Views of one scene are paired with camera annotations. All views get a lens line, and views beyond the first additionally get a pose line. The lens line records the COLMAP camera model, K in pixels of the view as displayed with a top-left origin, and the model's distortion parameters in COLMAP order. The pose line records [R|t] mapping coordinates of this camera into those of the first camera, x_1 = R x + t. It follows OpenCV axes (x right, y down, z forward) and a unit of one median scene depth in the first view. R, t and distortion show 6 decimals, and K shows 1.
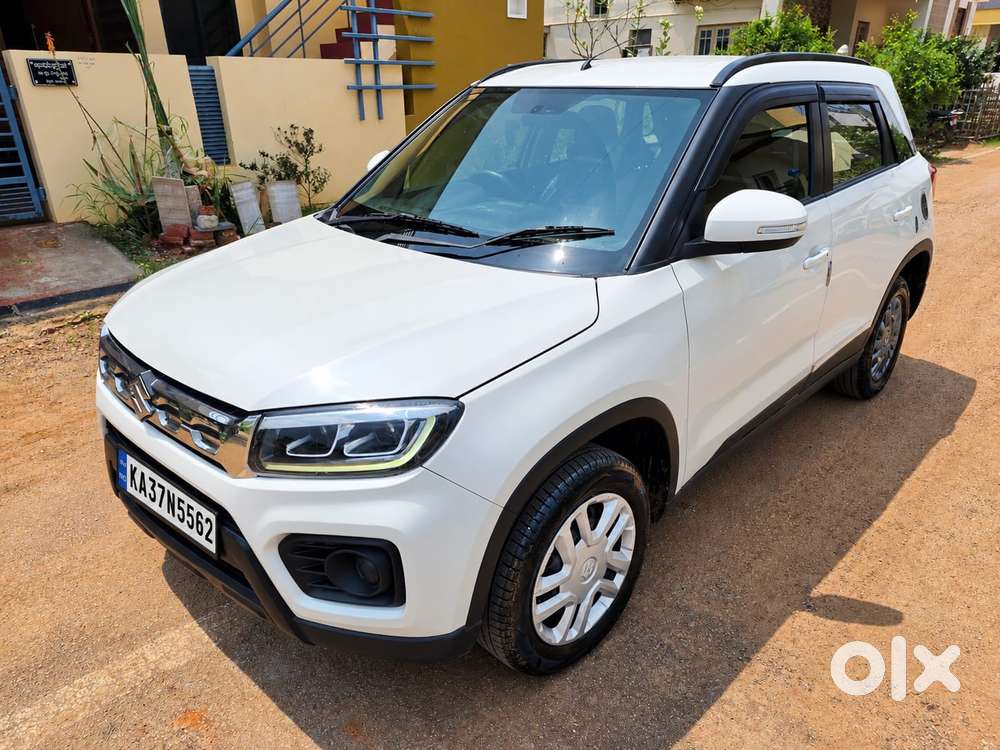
lens RADIAL K [[693.4, 0, 493.1], [0, 693.4, 404.5], [0, 0, 1]] dist [0.050875, -0.018842]
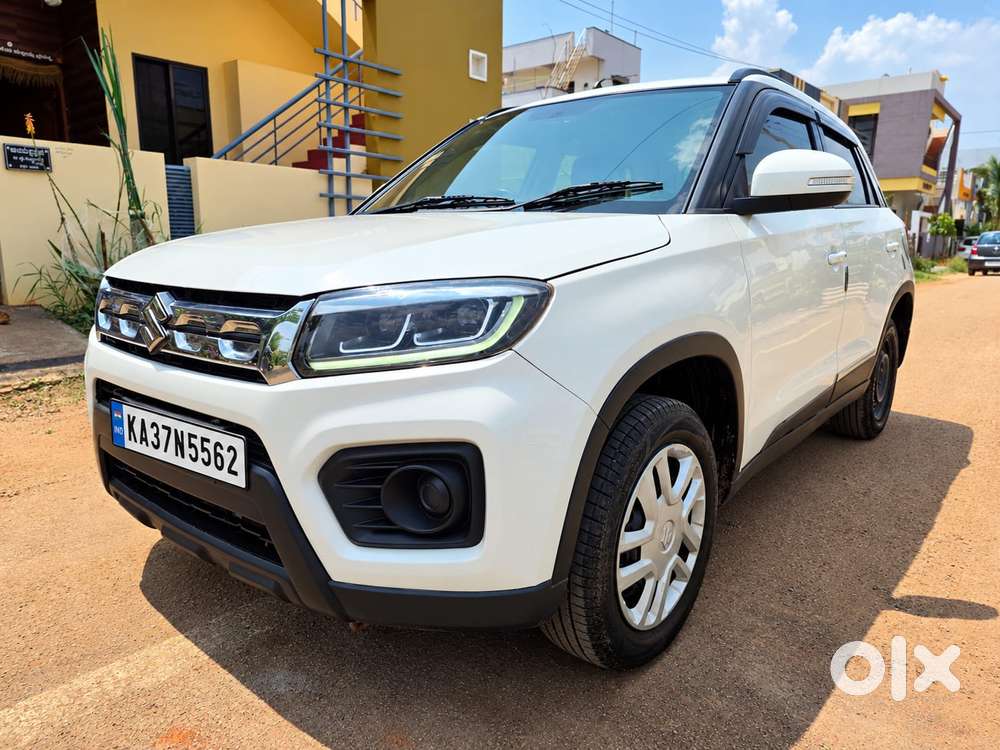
lens RADIAL K [[693.4, 0, 496.5], [0, 693.4, 383.5], [0, 0, 1]] dist [0.050875, -0.018842]
pose [[0.996282, -0.003436, 0.086080, -0.145434], [0.022776, 0.974158, -0.224718, 0.241172], [-0.083083, 0.225843, 0.970614, 0.142231]]
